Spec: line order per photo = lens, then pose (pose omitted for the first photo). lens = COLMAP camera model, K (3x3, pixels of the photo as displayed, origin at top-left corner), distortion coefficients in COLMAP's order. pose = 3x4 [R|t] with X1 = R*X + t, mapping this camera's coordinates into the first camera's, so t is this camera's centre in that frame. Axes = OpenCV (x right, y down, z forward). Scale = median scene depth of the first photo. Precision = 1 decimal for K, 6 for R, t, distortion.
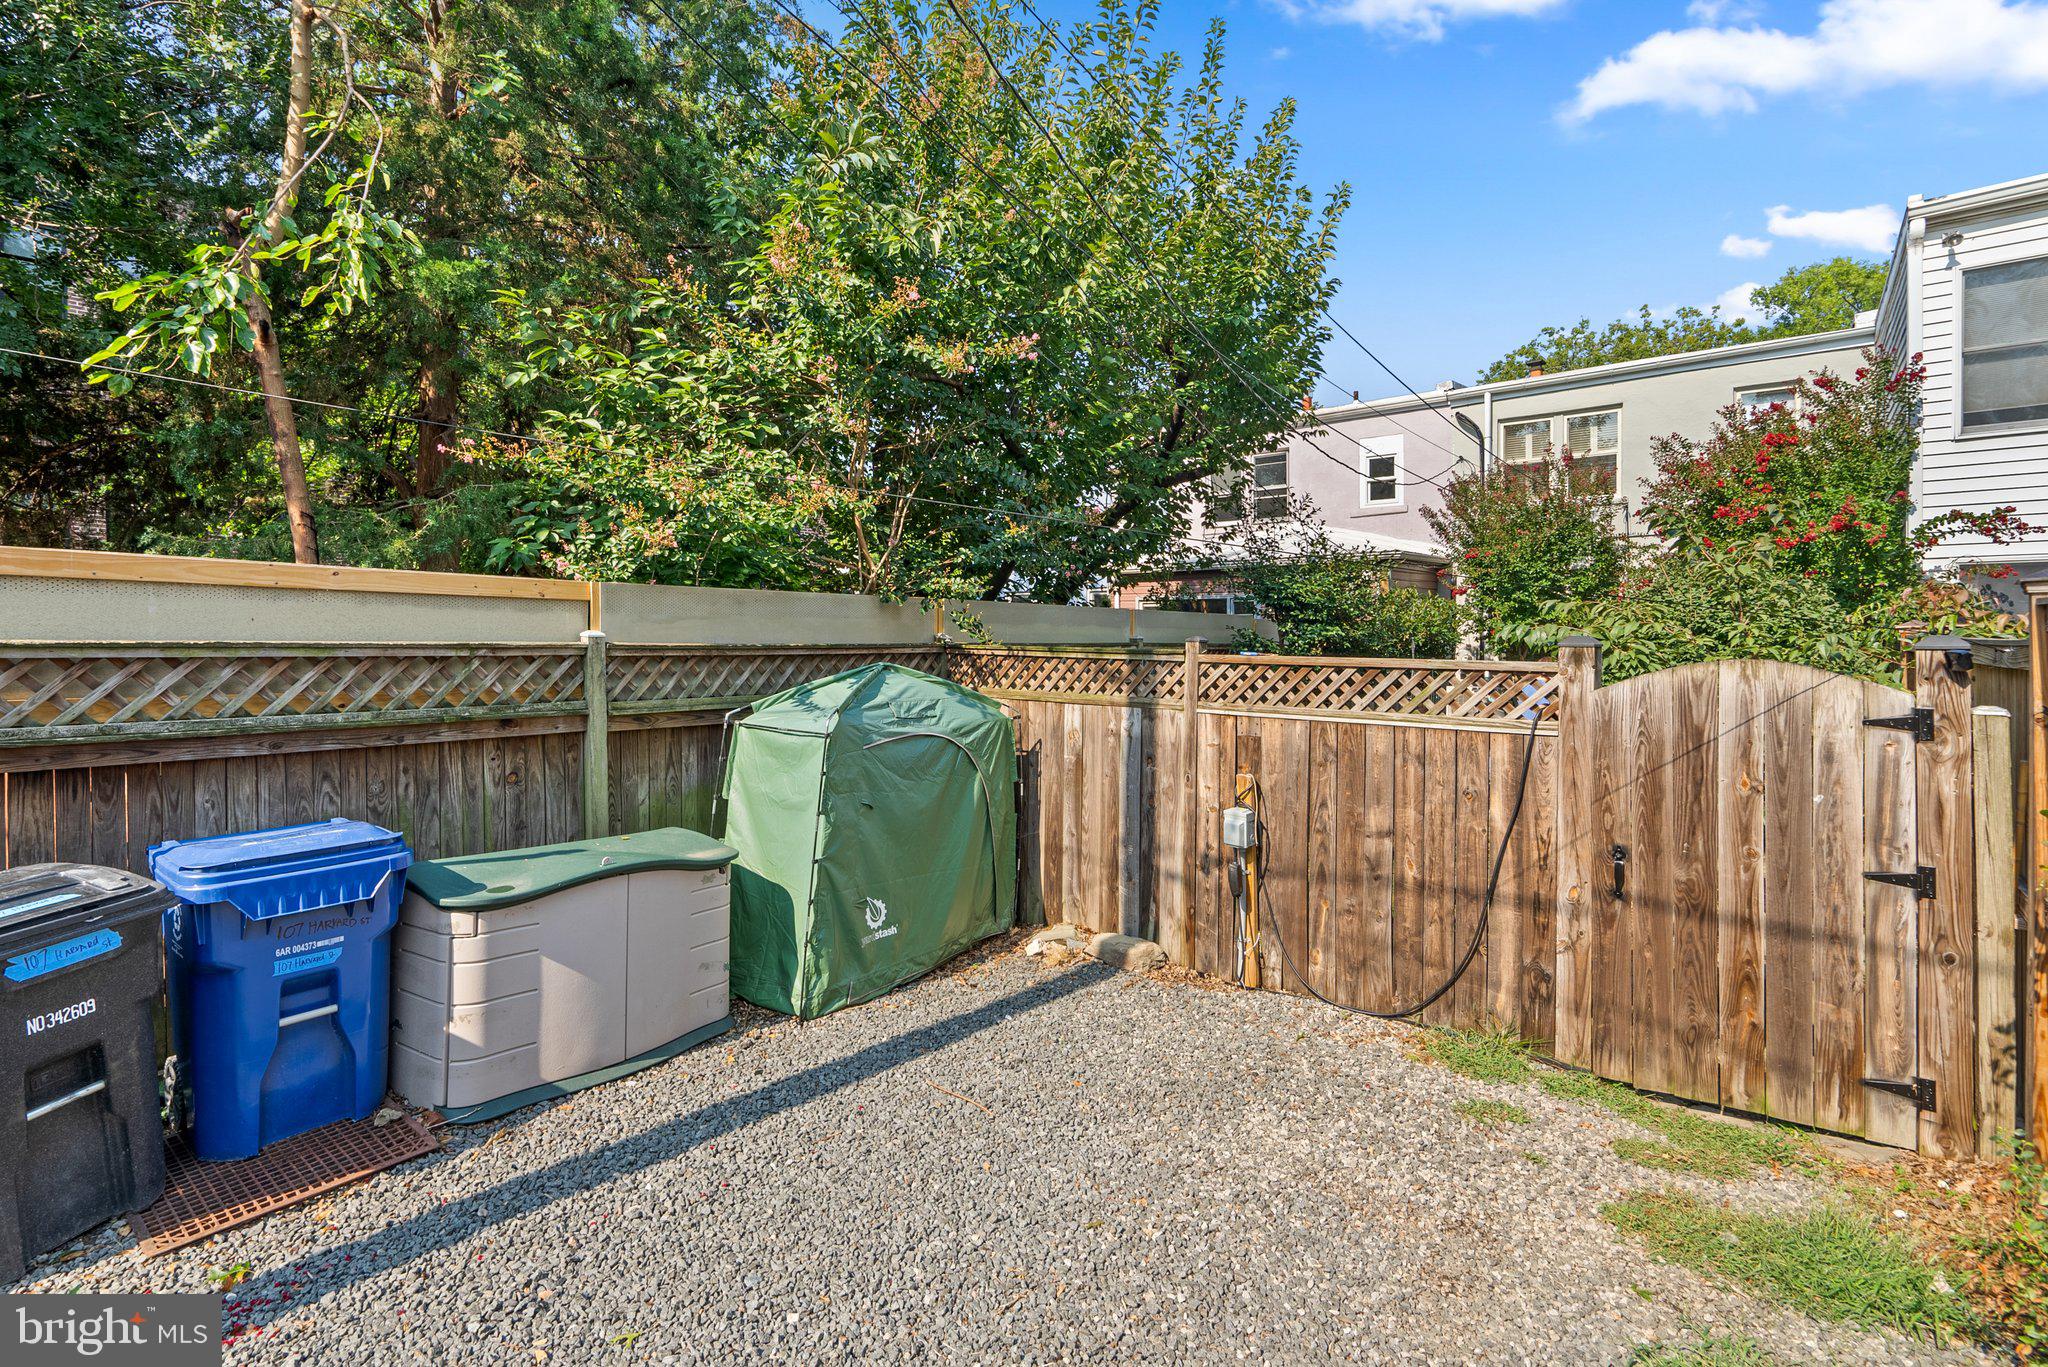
lens RADIAL K [[922.9, 0, 1024.9], [0, 922.9, 595.7], [0, 0, 1]] dist [-0.002570, 0.000060]
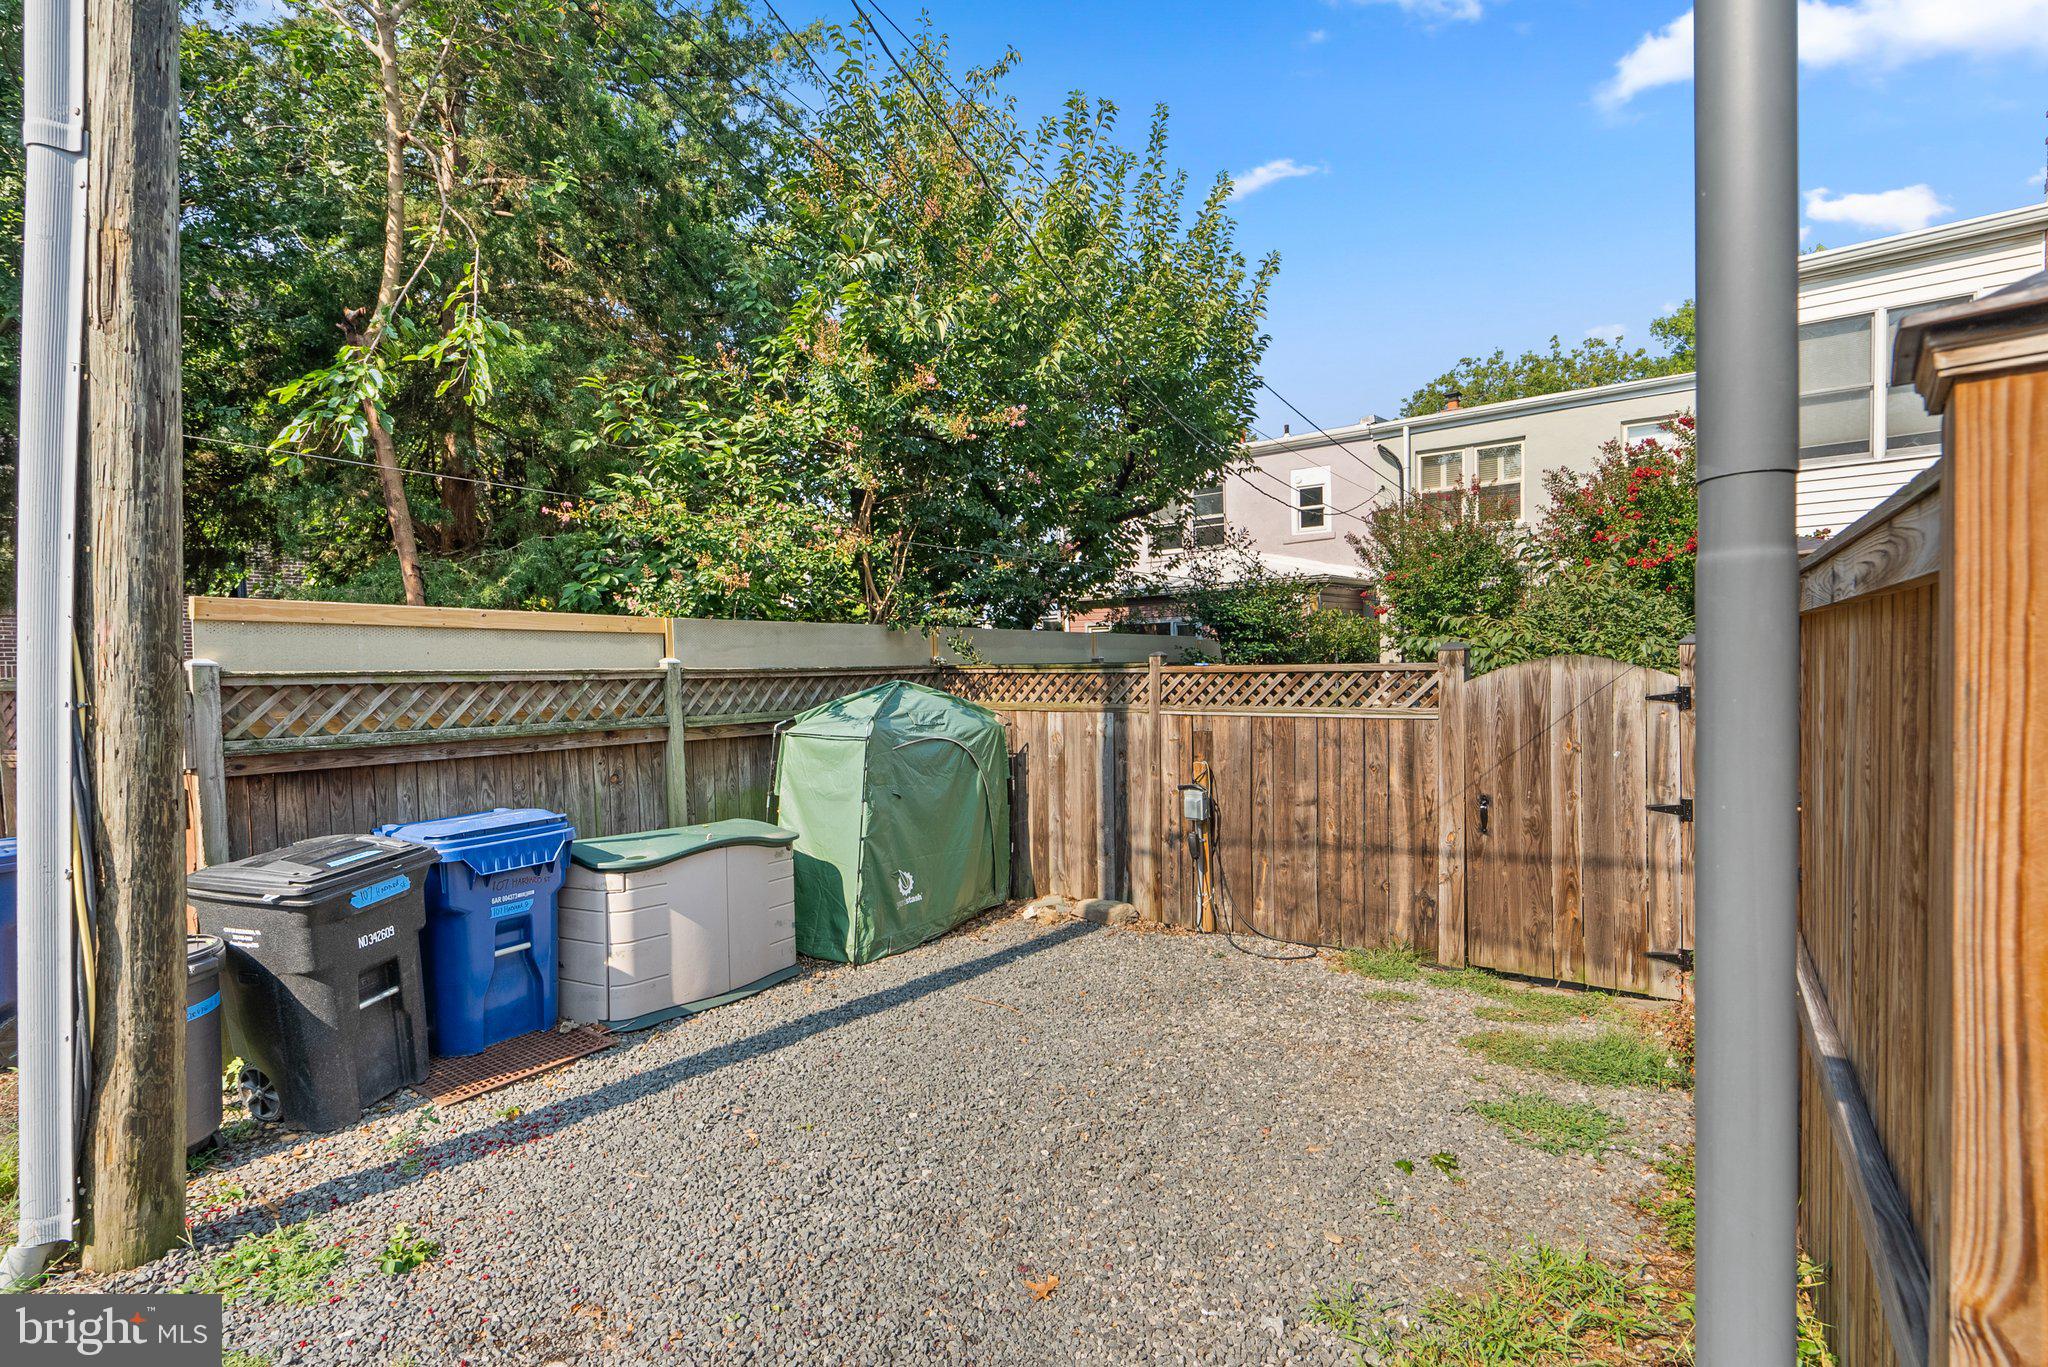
lens RADIAL K [[937.5, 0, 1018.3], [0, 937.5, 657.9], [0, 0, 1]] dist [0.000201, -0.000022]
pose [[0.997829, -0.025384, 0.060768, -0.080754], [0.023237, 0.999089, 0.035783, 0.003763], [-0.061621, -0.034294, 0.997510, -0.243632]]
